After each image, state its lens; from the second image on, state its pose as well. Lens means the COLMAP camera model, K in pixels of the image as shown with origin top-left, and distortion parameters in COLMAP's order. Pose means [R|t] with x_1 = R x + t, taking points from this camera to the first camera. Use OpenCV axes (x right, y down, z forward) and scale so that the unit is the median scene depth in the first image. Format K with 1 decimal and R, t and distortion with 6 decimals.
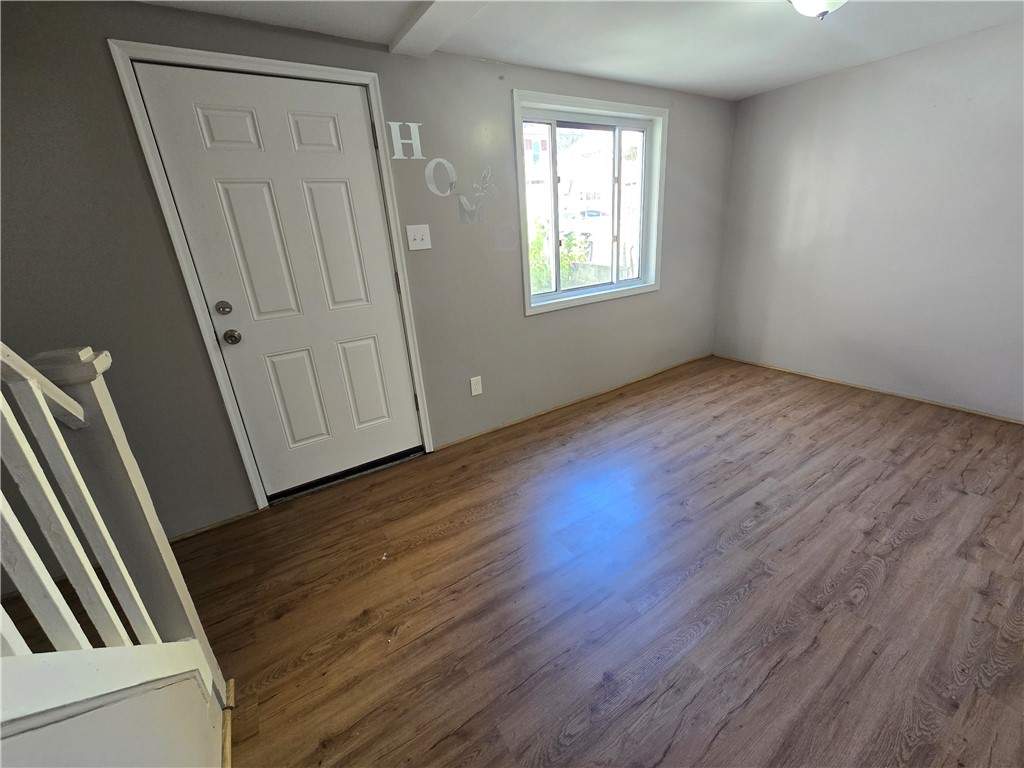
lens RADIAL K [[422.0, 0, 514.3], [0, 422.0, 378.8], [0, 0, 1]] dist [-0.006220, 0.001879]
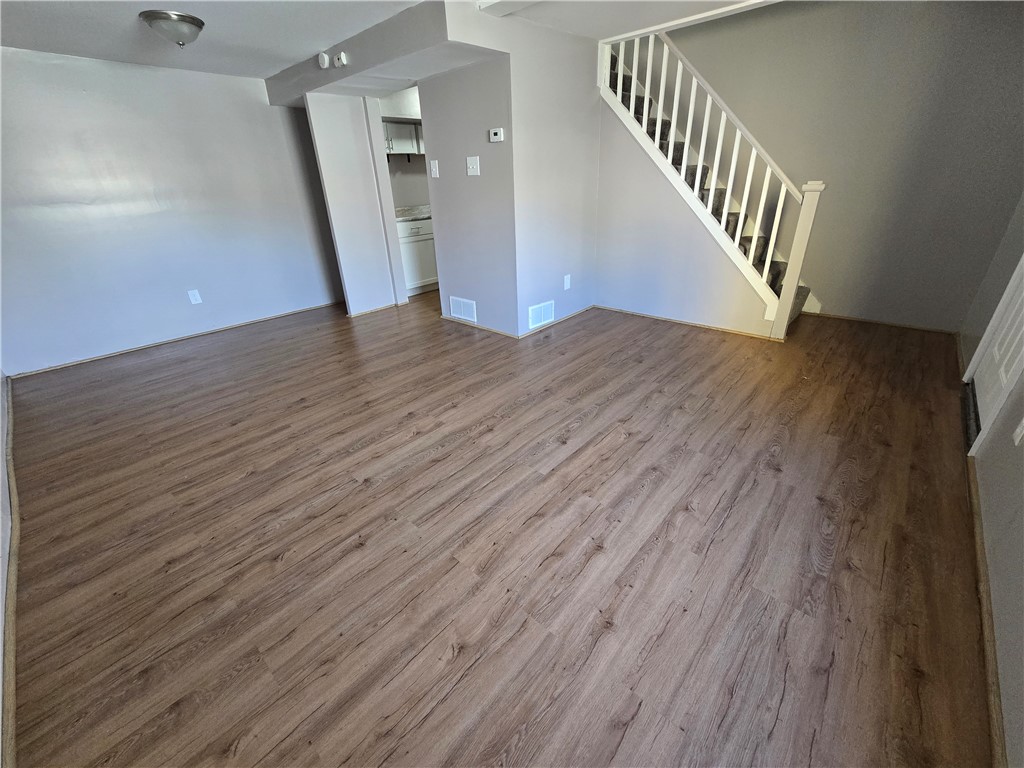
lens RADIAL K [[422.0, 0, 514.0], [0, 422.0, 380.3], [0, 0, 1]] dist [-0.006220, 0.001879]
pose [[-0.961333, 0.205153, -0.183714, 0.749050], [0.010603, 0.694189, 0.719714, -0.503108], [0.275184, 0.689937, -0.669523, 1.360701]]
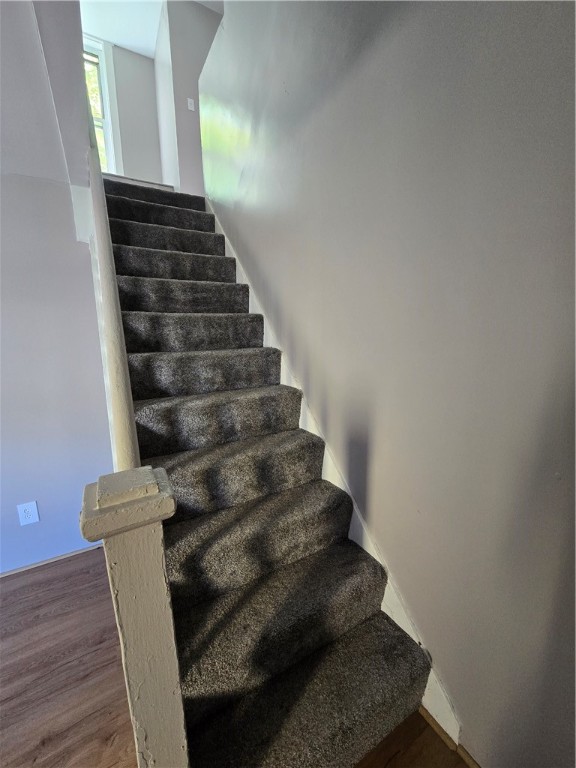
lens RADIAL K [[316.5, 0, 291.4], [0, 316.5, 381.3], [0, 0, 1]] dist [-0.006220, 0.001879]
pose [[-0.995647, 0.073987, 0.056688, -0.569601], [0.092282, 0.867961, 0.487982, -0.184650], [-0.013099, 0.491089, -0.871011, 0.553069]]
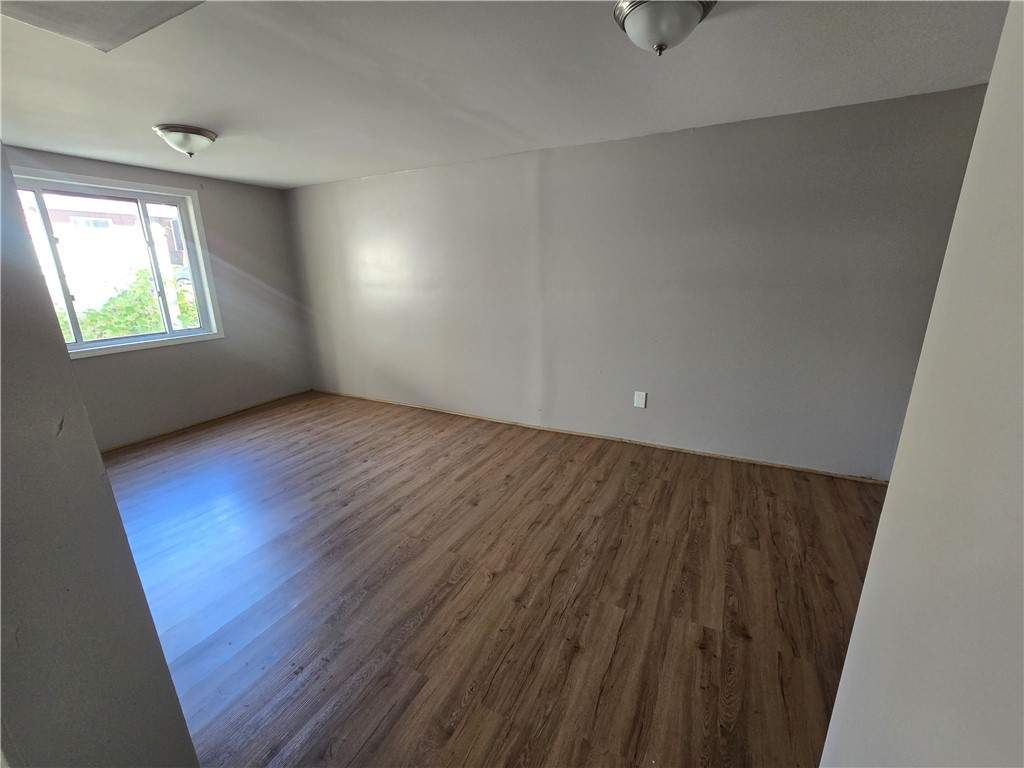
lens RADIAL K [[422.0, 0, 513.0], [0, 422.0, 379.7], [0, 0, 1]] dist [-0.006220, 0.001879]
pose [[0.870029, -0.078982, 0.486633, 0.696736], [0.131836, 0.988409, -0.075282, 0.140414], [-0.475047, 0.129653, 0.870357, -0.546195]]
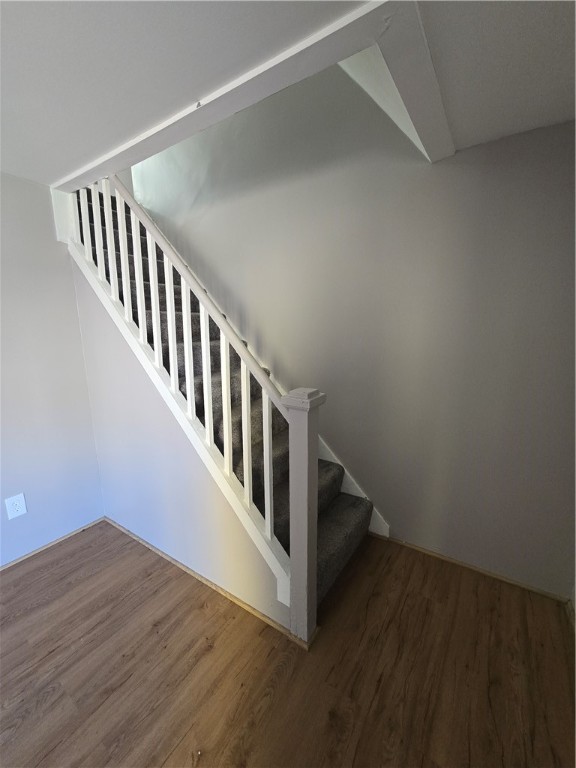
lens RADIAL K [[316.5, 0, 293.1], [0, 316.5, 380.8], [0, 0, 1]] dist [-0.006220, 0.001879]
pose [[-0.912749, 0.140528, -0.383589, -0.213426], [-0.075498, 0.864772, 0.496456, -0.296365], [0.401483, 0.482100, -0.778711, 0.787883]]
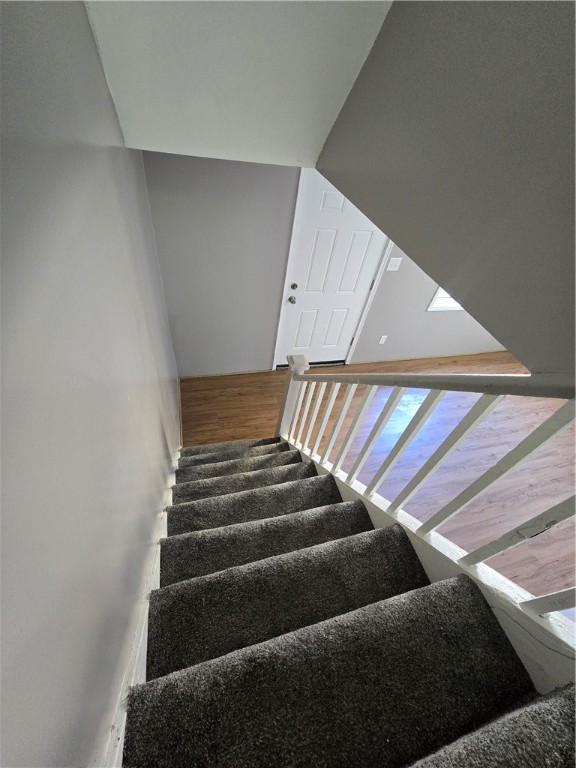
lens RADIAL K [[316.5, 0, 292.6], [0, 316.5, 384.8], [0, 0, 1]] dist [-0.006220, 0.001879]
pose [[0.931407, 0.359180, -0.058917, -0.363660], [-0.299645, 0.848555, 0.436083, -0.356682], [0.206627, -0.388516, 0.897976, -0.468042]]
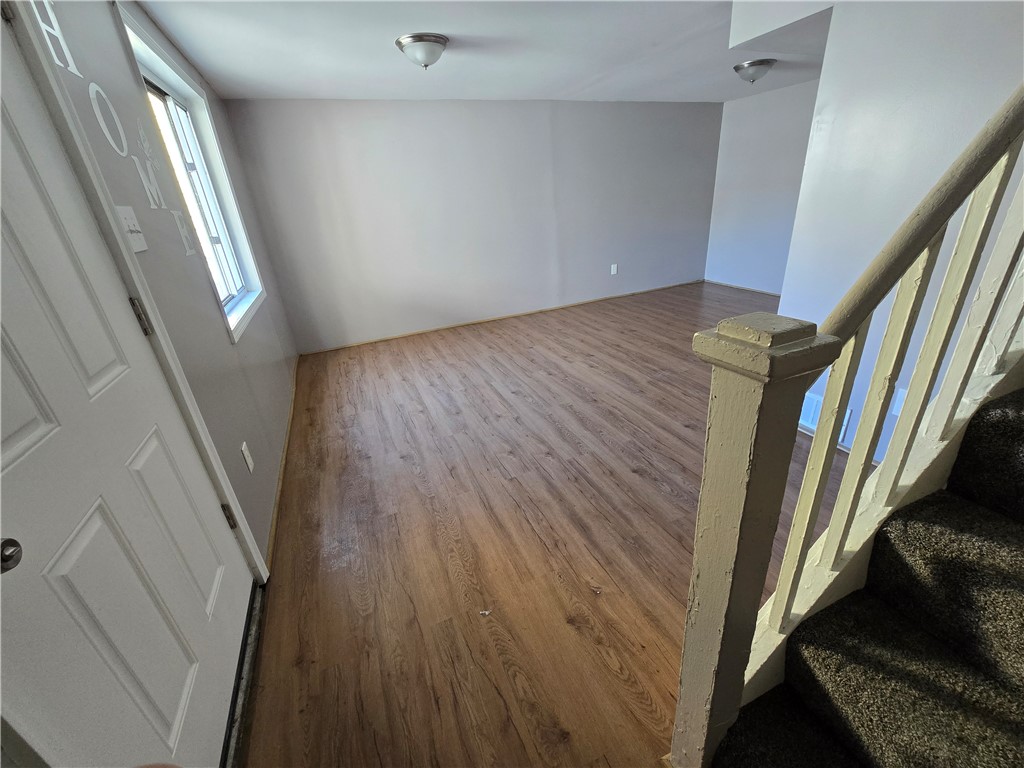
lens RADIAL K [[422.0, 0, 513.6], [0, 422.0, 377.3], [0, 0, 1]] dist [-0.006220, 0.001879]
pose [[0.178562, -0.342756, 0.922298, -0.694008], [0.391051, 0.884873, 0.253138, -0.117645], [-0.902881, 0.315464, 0.292040, 0.466670]]
